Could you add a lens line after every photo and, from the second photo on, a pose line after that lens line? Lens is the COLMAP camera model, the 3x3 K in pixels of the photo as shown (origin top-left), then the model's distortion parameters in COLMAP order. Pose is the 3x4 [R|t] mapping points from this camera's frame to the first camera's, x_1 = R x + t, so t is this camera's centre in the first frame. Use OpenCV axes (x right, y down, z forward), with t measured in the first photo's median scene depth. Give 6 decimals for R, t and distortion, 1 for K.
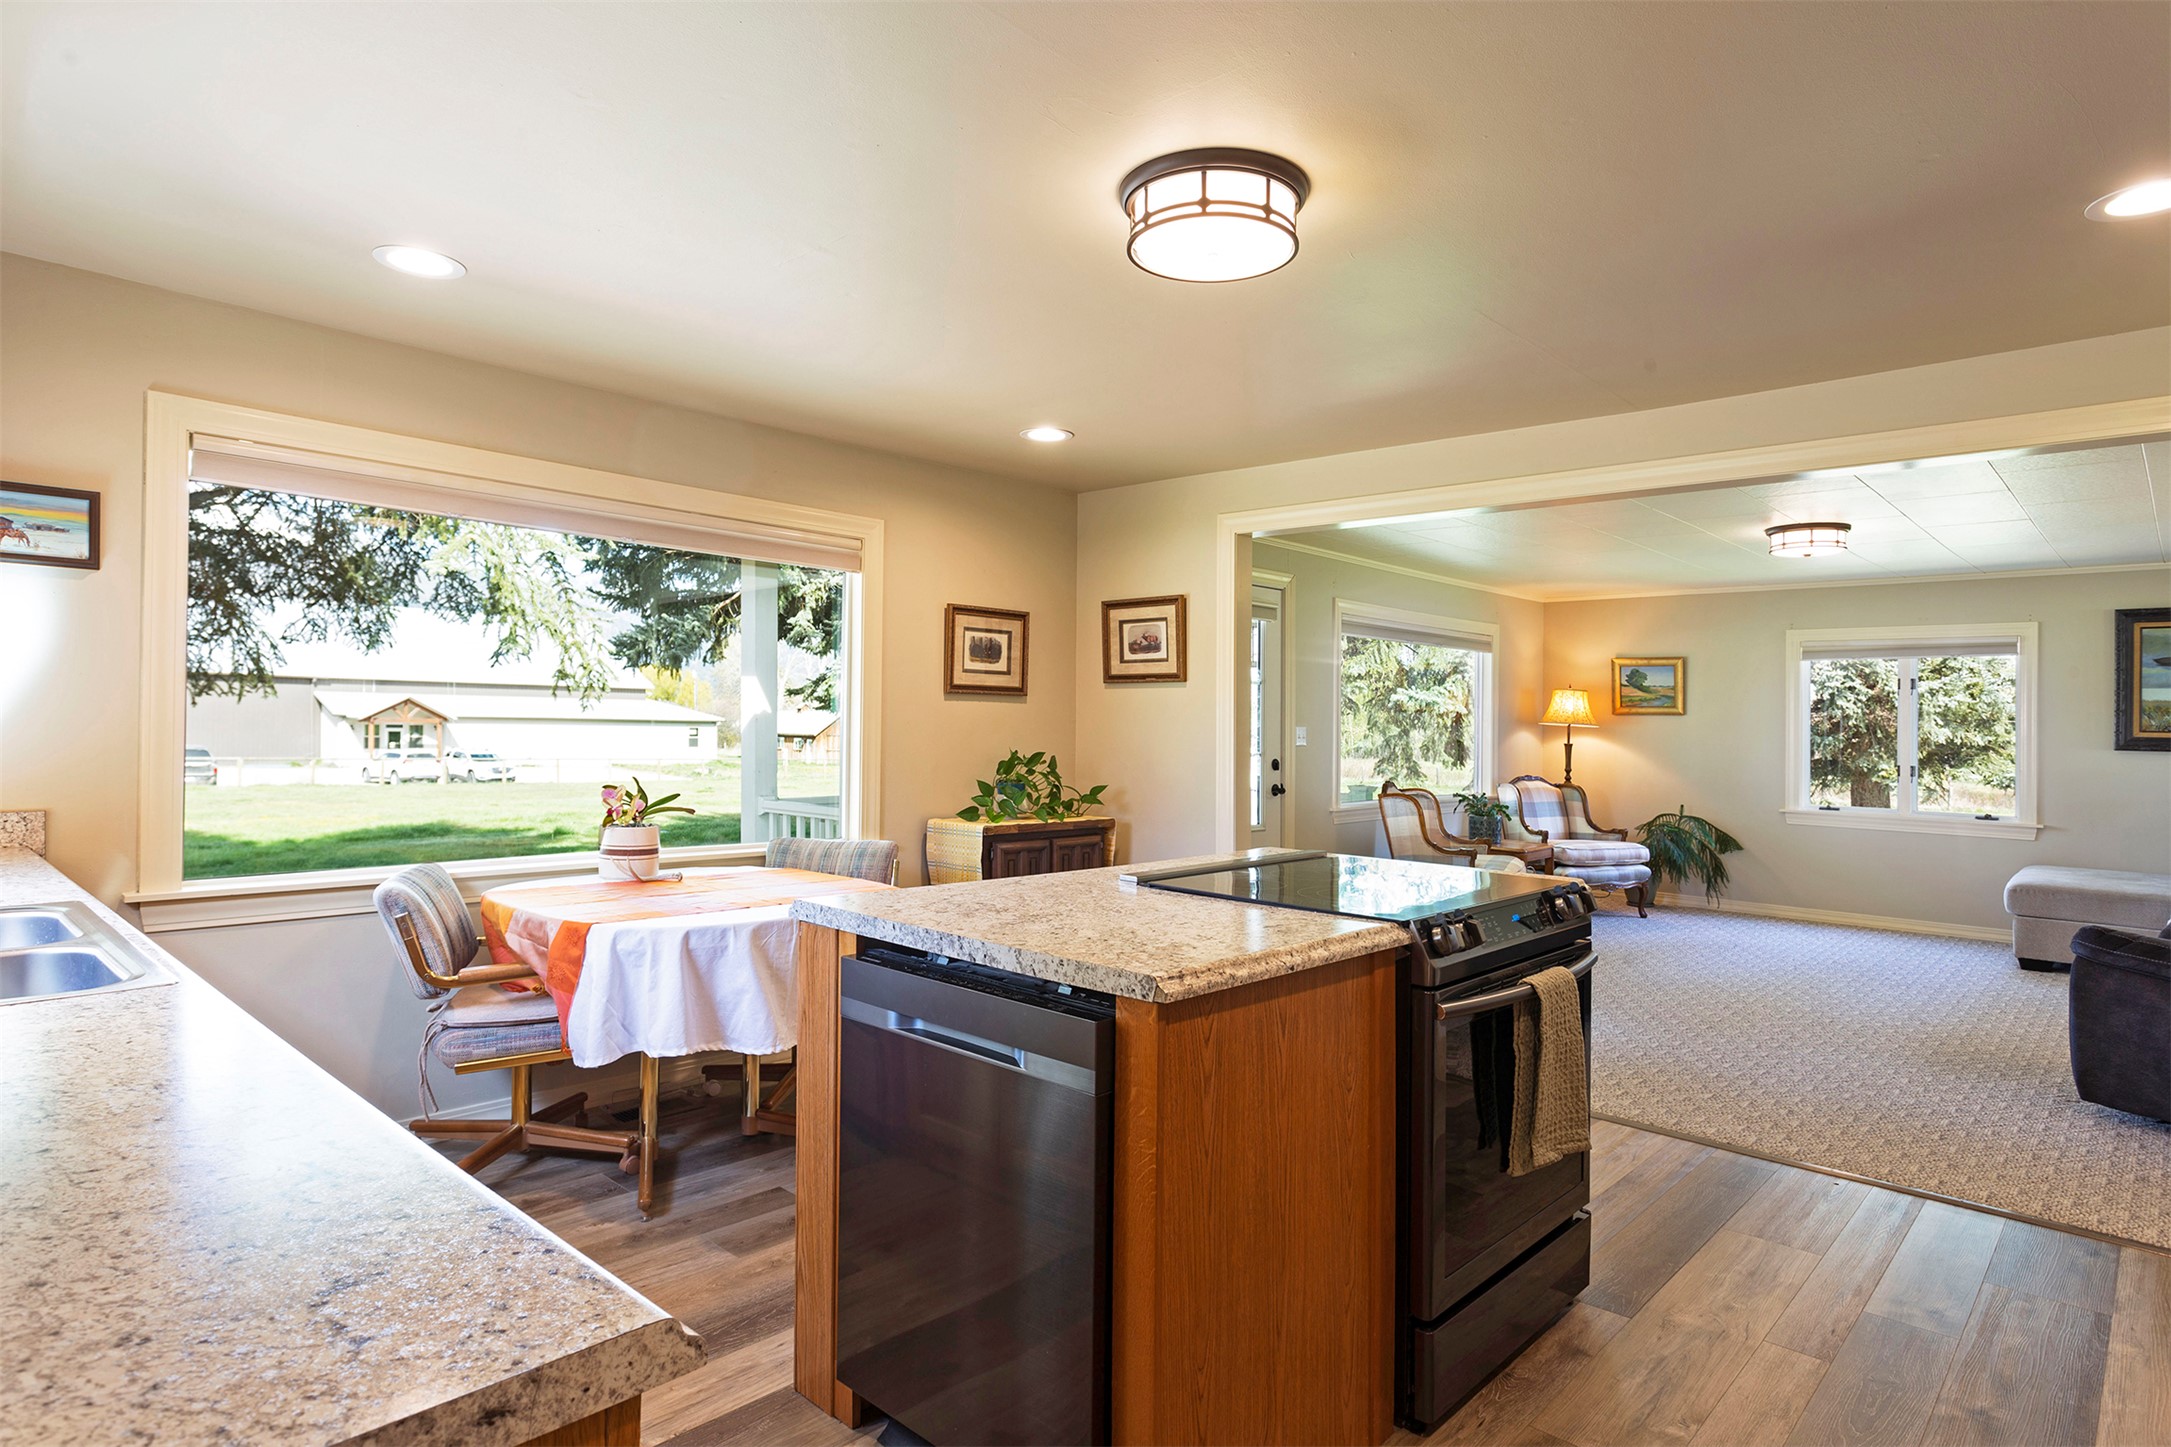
lens RADIAL K [[1177.6, 0, 1081.6], [0, 1177.6, 735.4], [0, 0, 1]] dist [-0.006616, -0.001434]
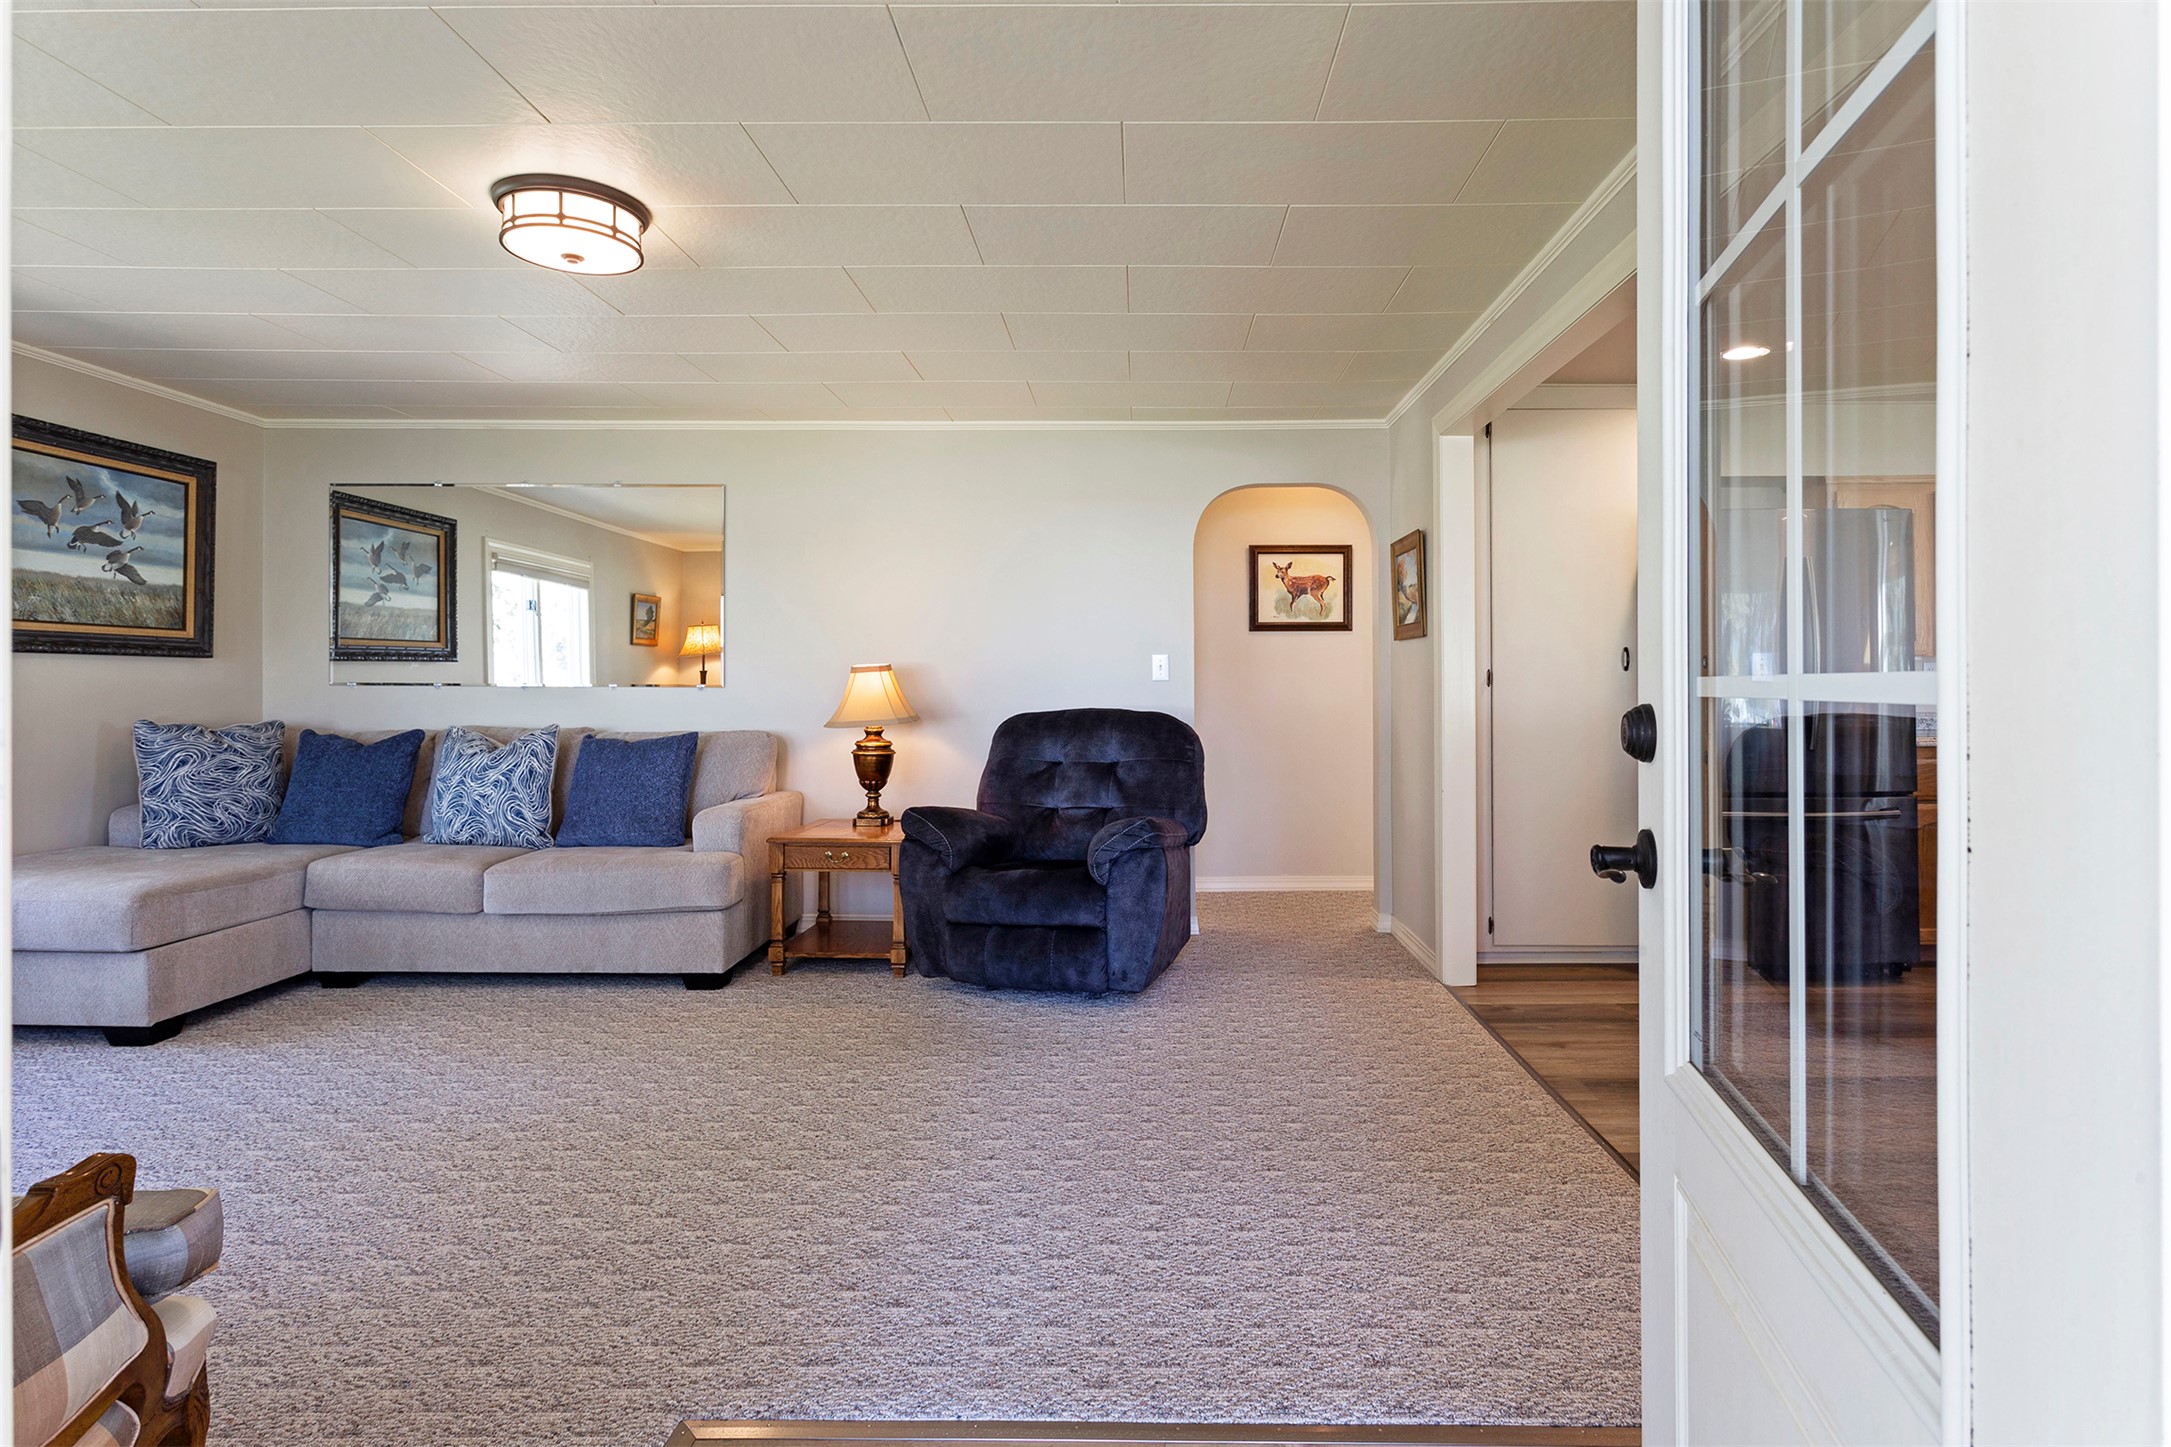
lens RADIAL K [[1168.6, 0, 1147.8], [0, 1168.6, 695.3], [0, 0, 1]] dist [-0.003144, 0.000664]
pose [[-0.691810, -0.027070, 0.721572, 0.065740], [-0.006268, 0.999485, 0.031487, 0.011223], [-0.722052, 0.017260, -0.691623, 0.870423]]
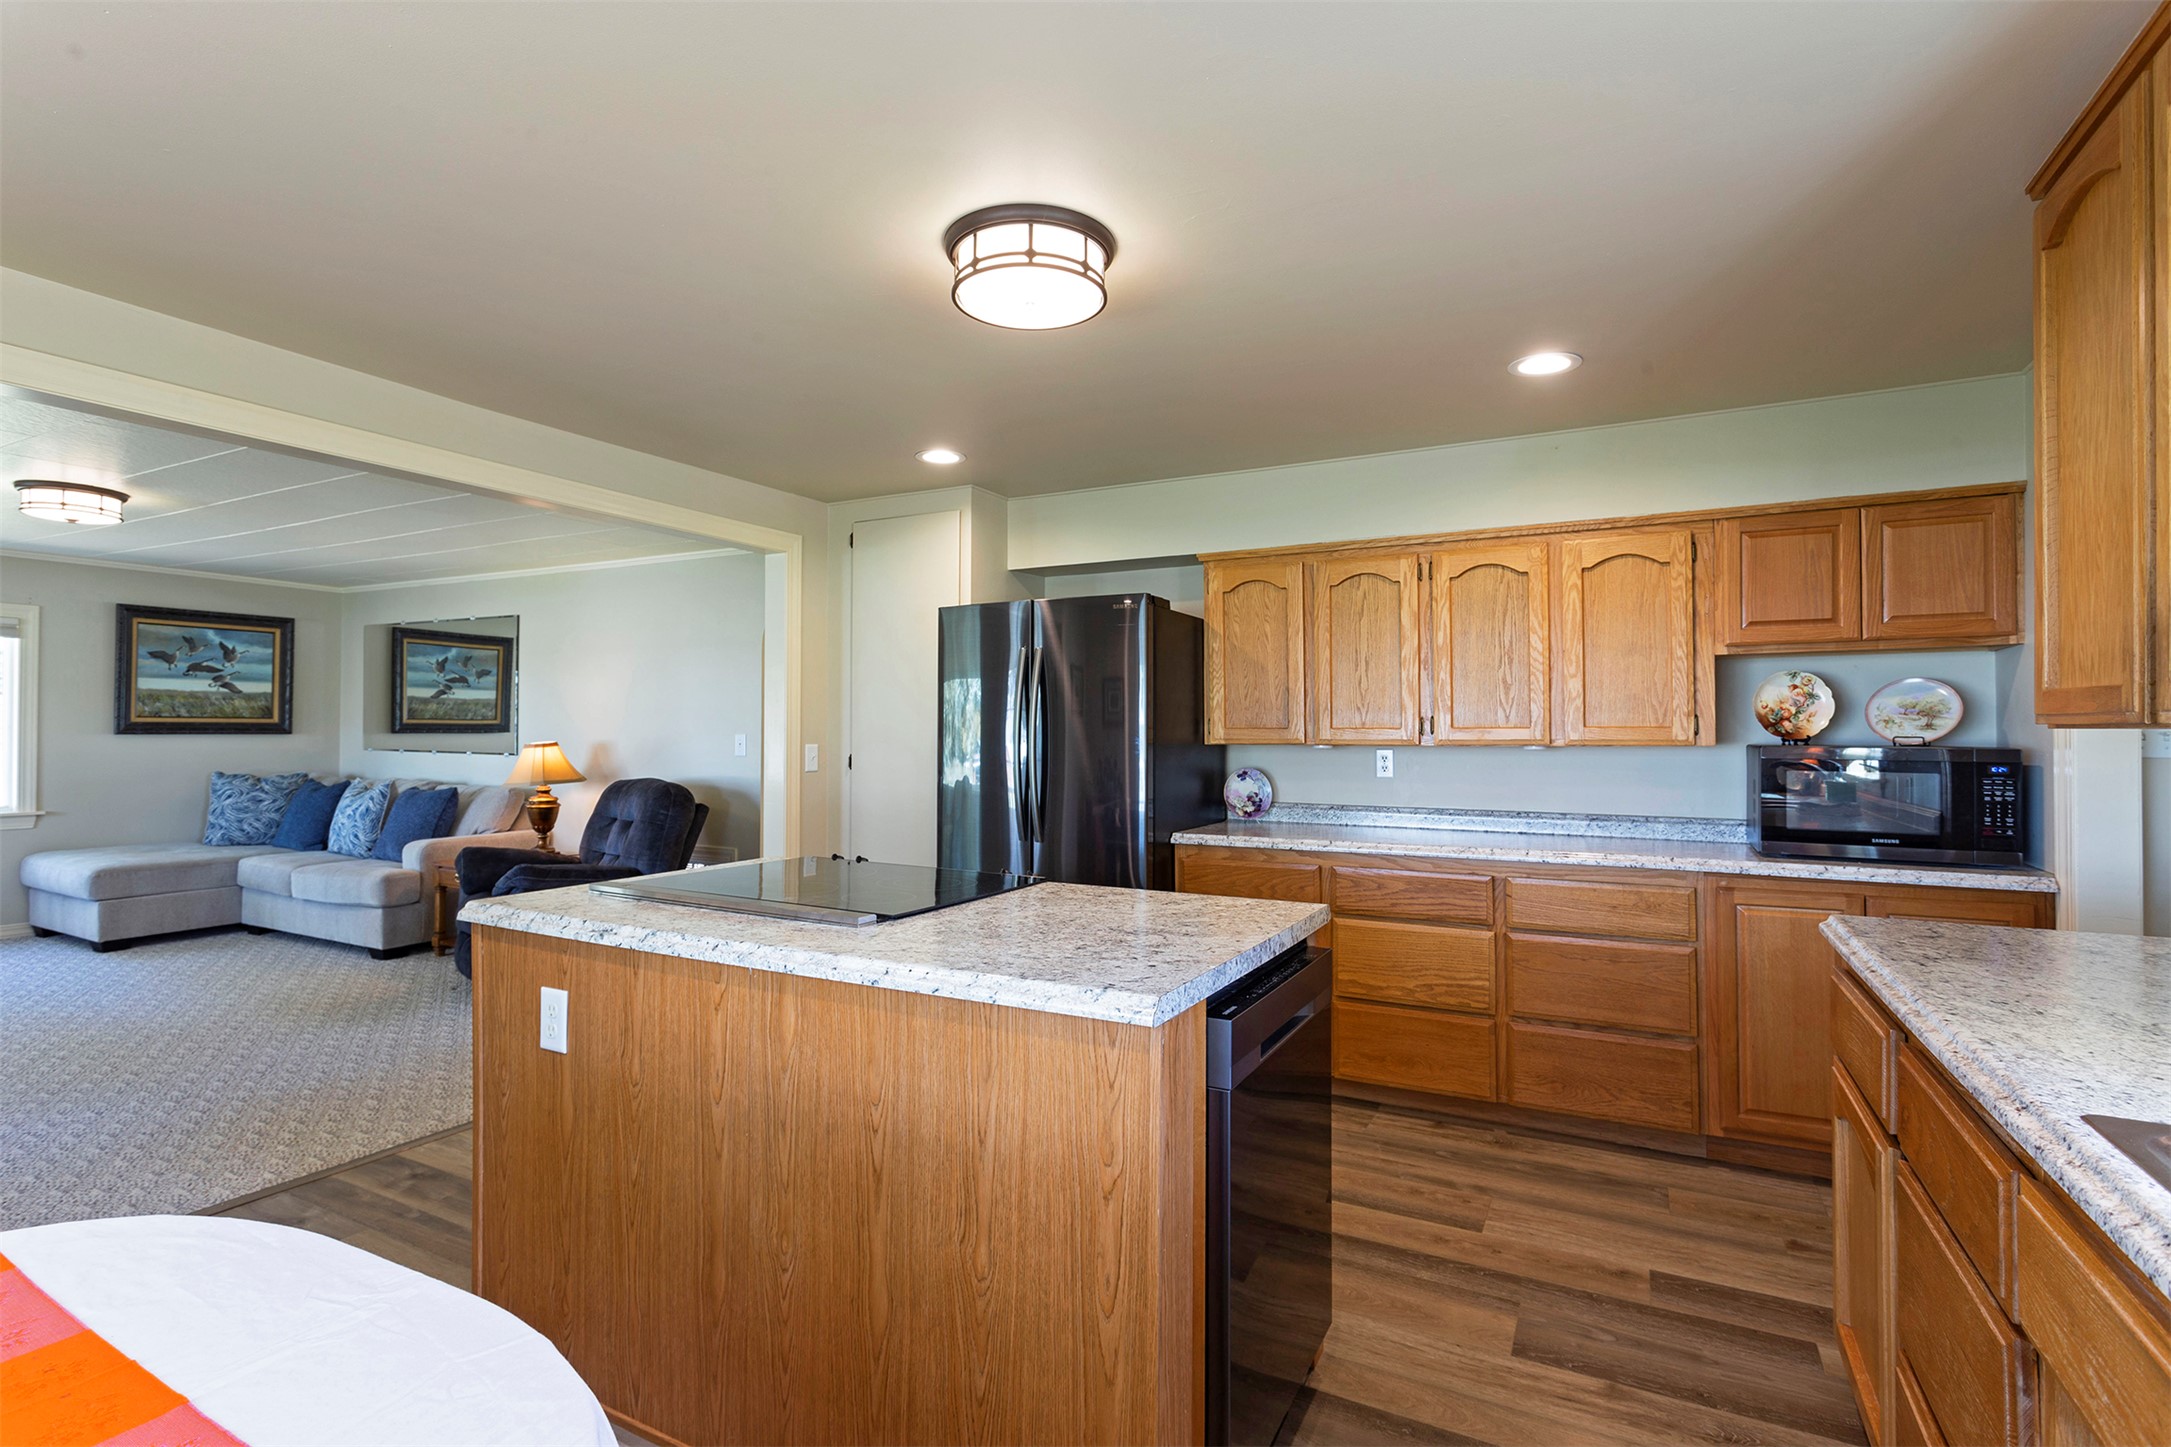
lens RADIAL K [[1059.5, 0, 1076.0], [0, 1059.5, 713.7], [0, 0, 1]] dist [-0.003782, -0.000702]
pose [[-0.262792, -0.006168, 0.964833, -0.250990], [-0.000987, 0.999981, 0.006123, -0.011401], [-0.964852, 0.000657, -0.262793, 0.358554]]
